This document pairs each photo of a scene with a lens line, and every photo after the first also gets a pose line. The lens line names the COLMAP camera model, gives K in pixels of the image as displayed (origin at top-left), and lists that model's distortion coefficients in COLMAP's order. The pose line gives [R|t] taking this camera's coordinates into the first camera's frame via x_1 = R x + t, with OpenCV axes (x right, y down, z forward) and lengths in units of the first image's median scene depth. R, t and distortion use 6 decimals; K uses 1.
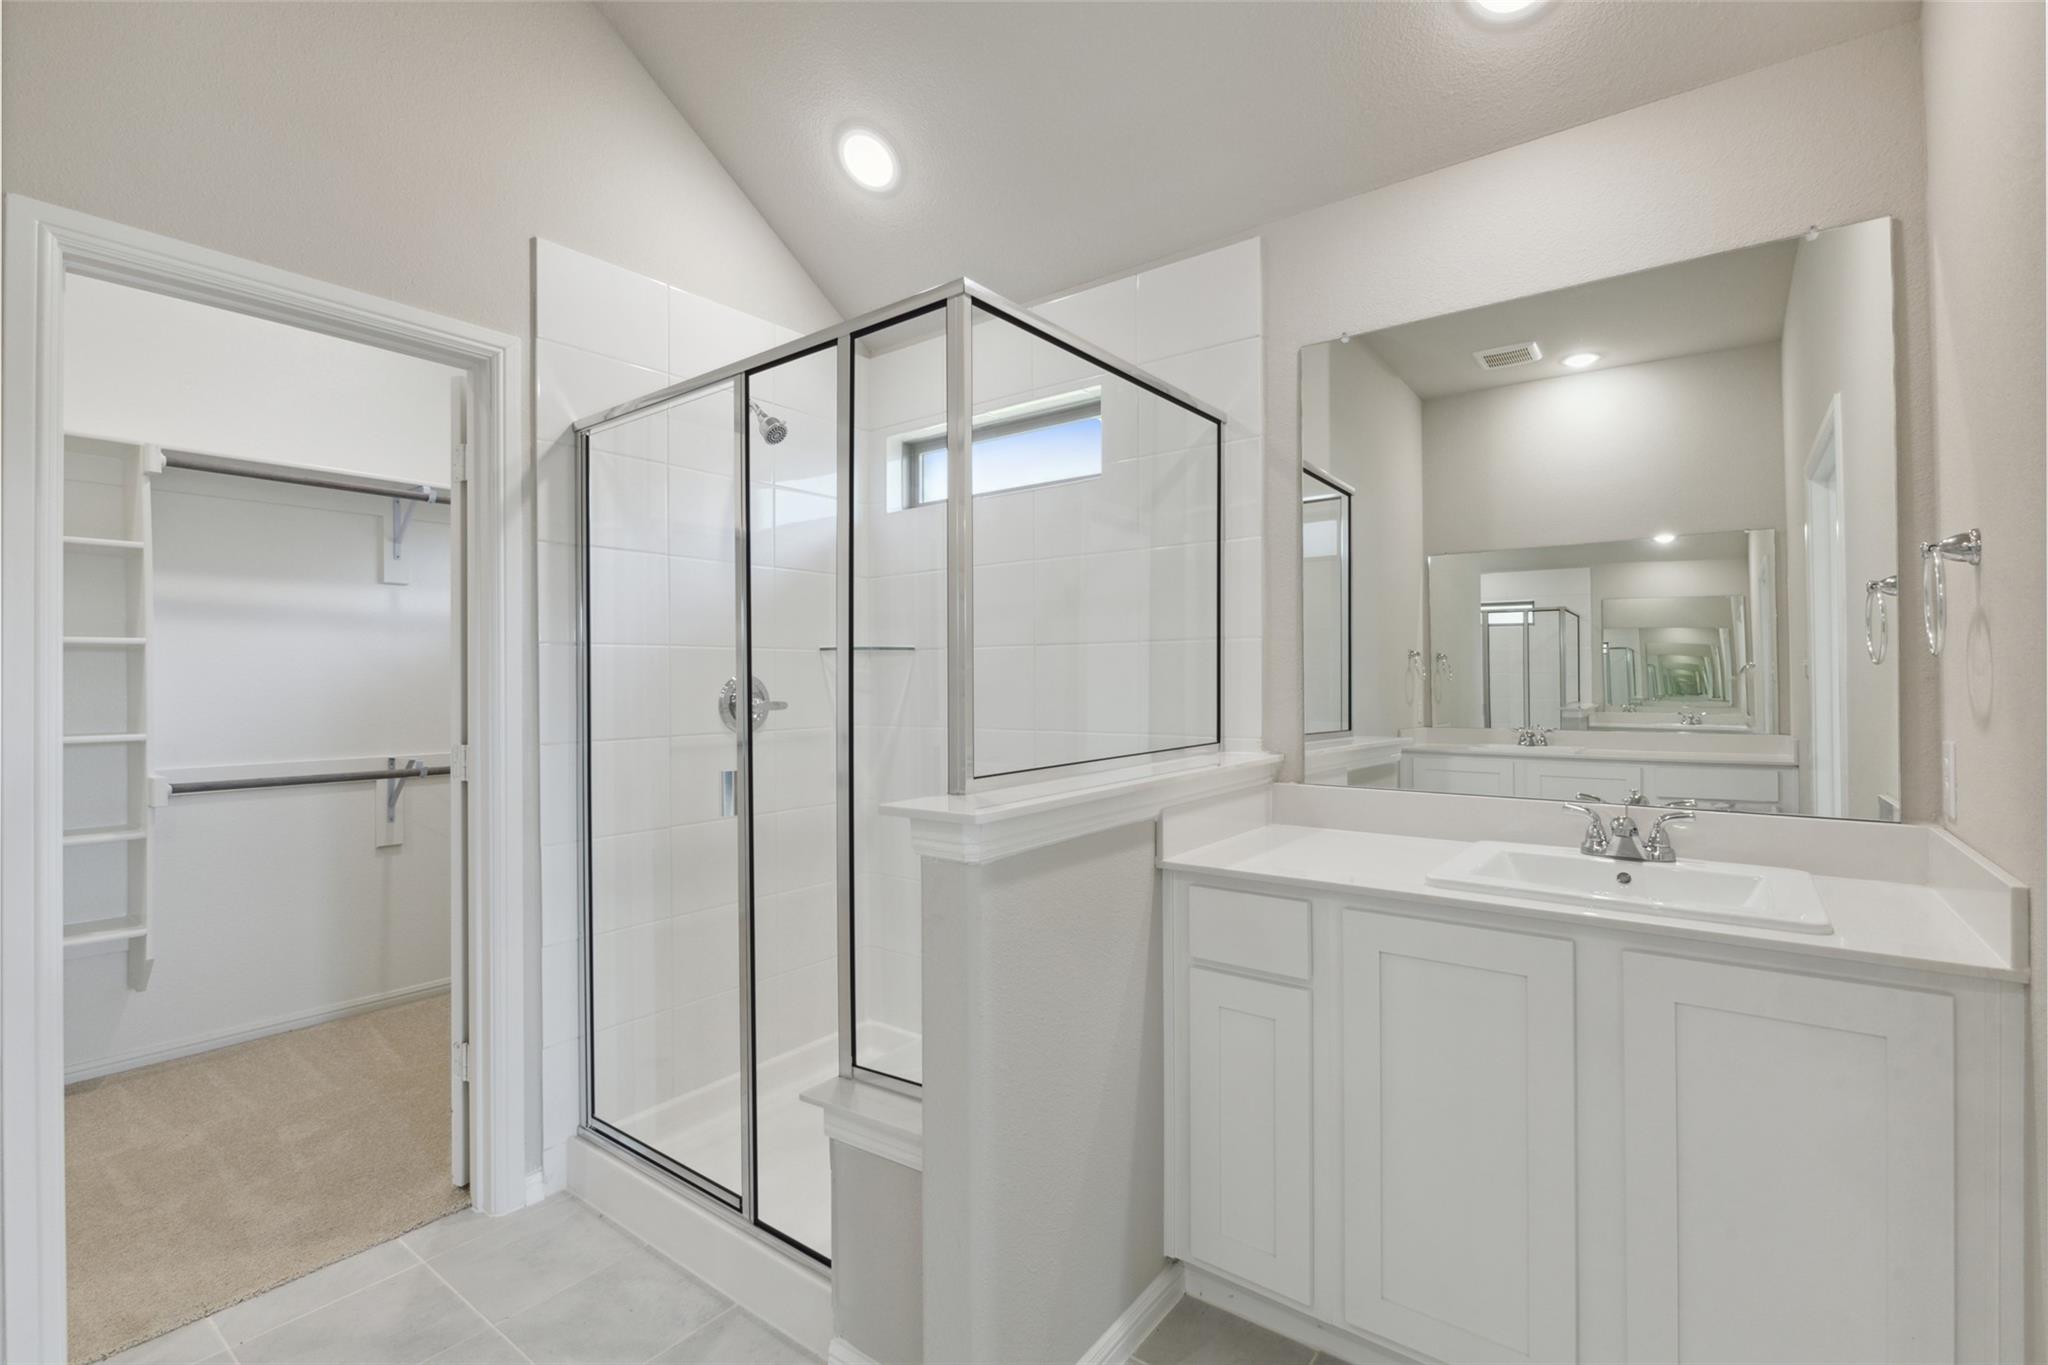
lens RADIAL K [[918.3, 0, 1024.0], [0, 918.3, 682.5], [0, 0, 1]] dist [0.015023, -0.000004]
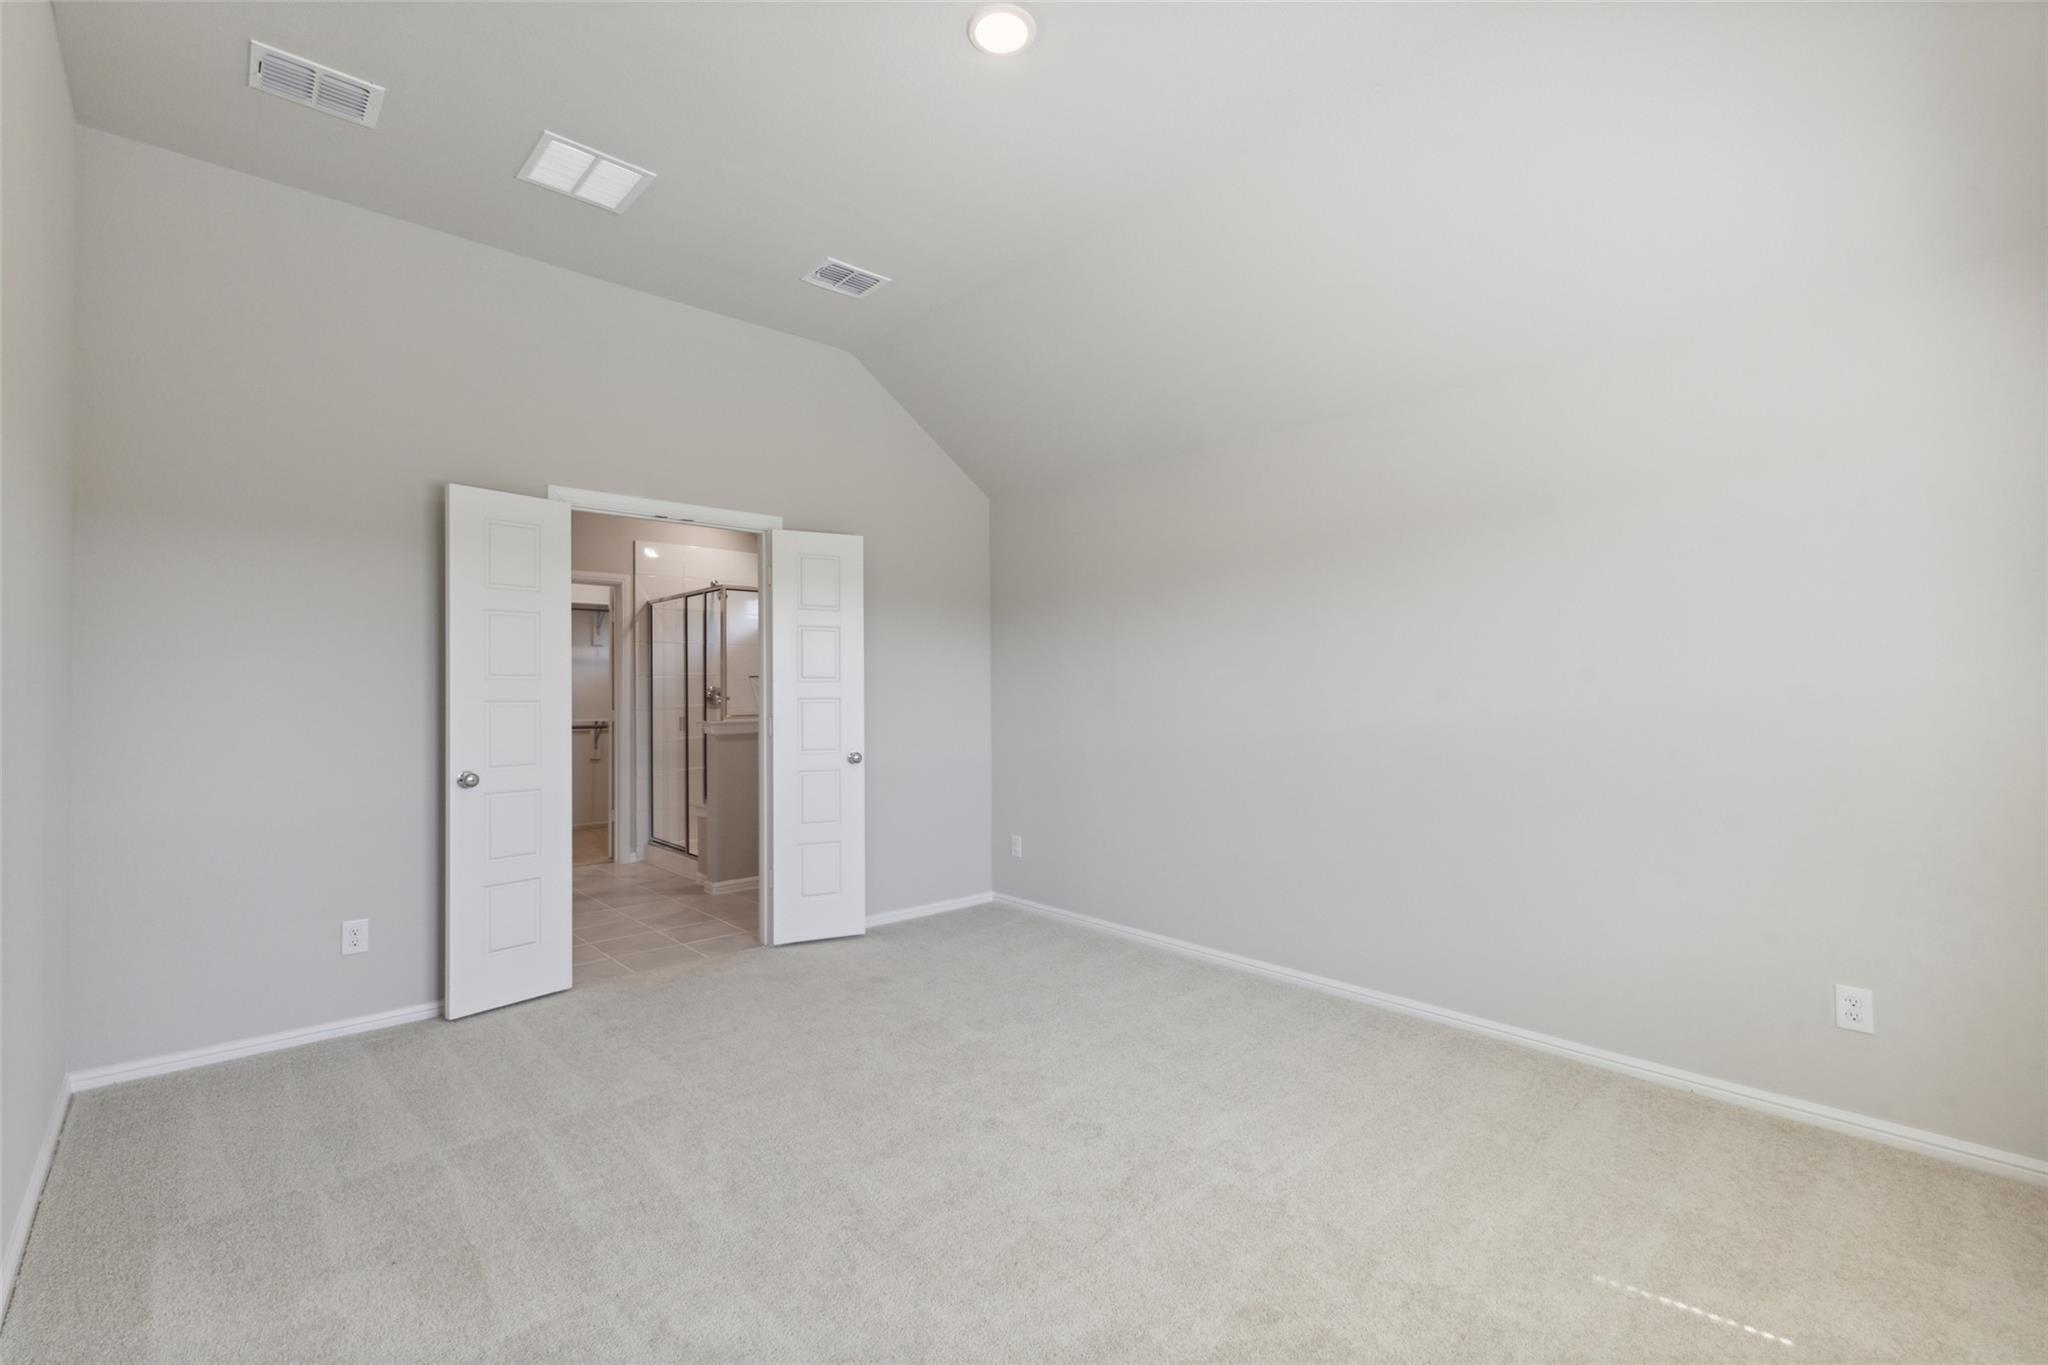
lens RADIAL K [[899.7, 0, 1024.0], [0, 899.7, 682.5], [0, 0, 1]] dist [0.001425, 0.000058]
pose [[0.984296, 0.003160, -0.176500, 1.205730], [-0.003582, 0.999991, -0.002071, -0.021947], [0.176492, 0.002671, 0.984298, -1.615591]]
